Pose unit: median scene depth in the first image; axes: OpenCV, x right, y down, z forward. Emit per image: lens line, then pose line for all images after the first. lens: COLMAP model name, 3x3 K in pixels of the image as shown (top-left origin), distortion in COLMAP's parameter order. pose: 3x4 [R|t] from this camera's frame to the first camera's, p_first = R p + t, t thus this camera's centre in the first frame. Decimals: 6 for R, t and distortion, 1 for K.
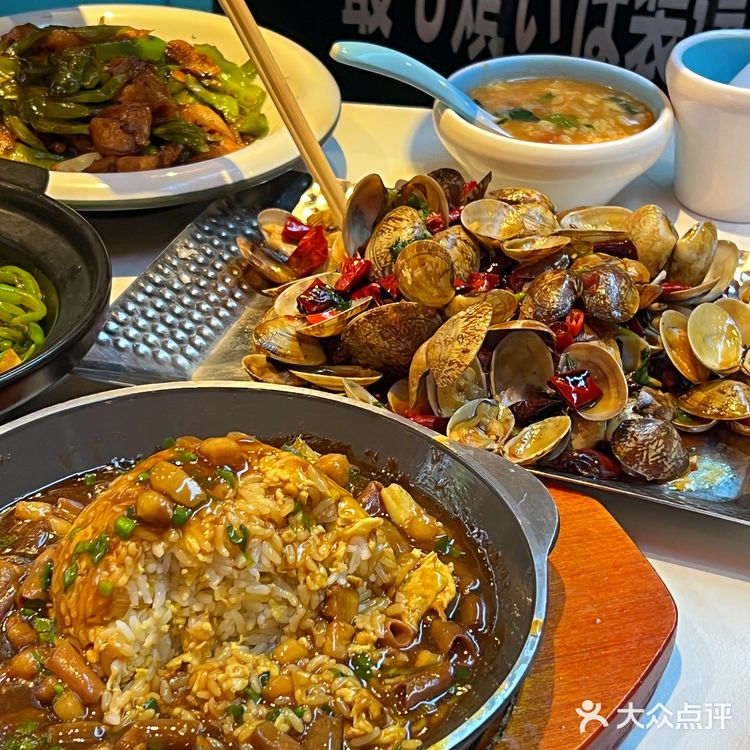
lens RADIAL K [[1588.0, 0, 375.0], [0, 1588.0, 375.0], [0, 0, 1]] dist [0.255440, -1.760998]
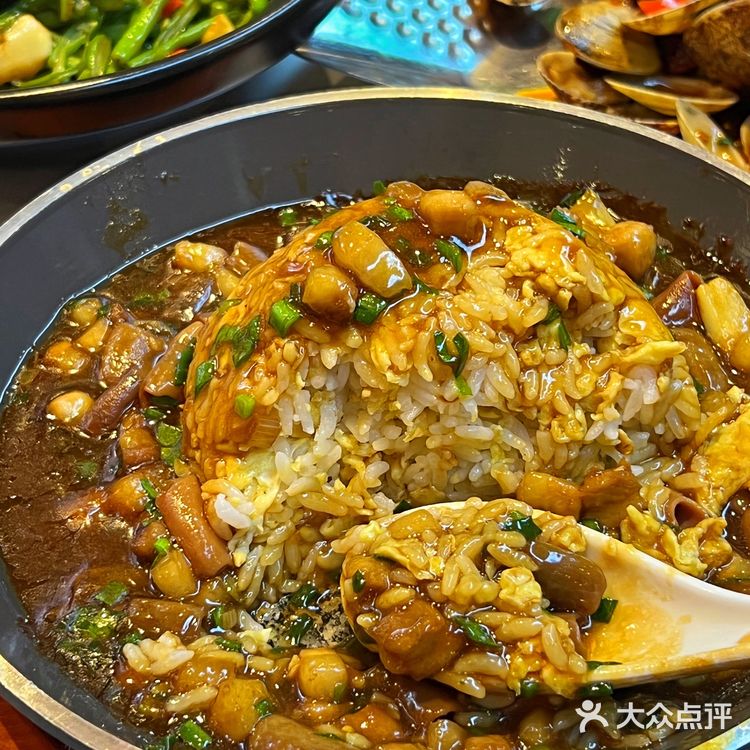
lens RADIAL K [[1588.0, 0, 375.0], [0, 1588.0, 375.0], [0, 0, 1]] dist [0.255440, -1.760998]
pose [[0.967328, 0.135576, -0.214232, 0.023533], [-0.088745, 0.972617, 0.214804, -0.025096], [0.237488, -0.188774, 0.952871, 0.359892]]
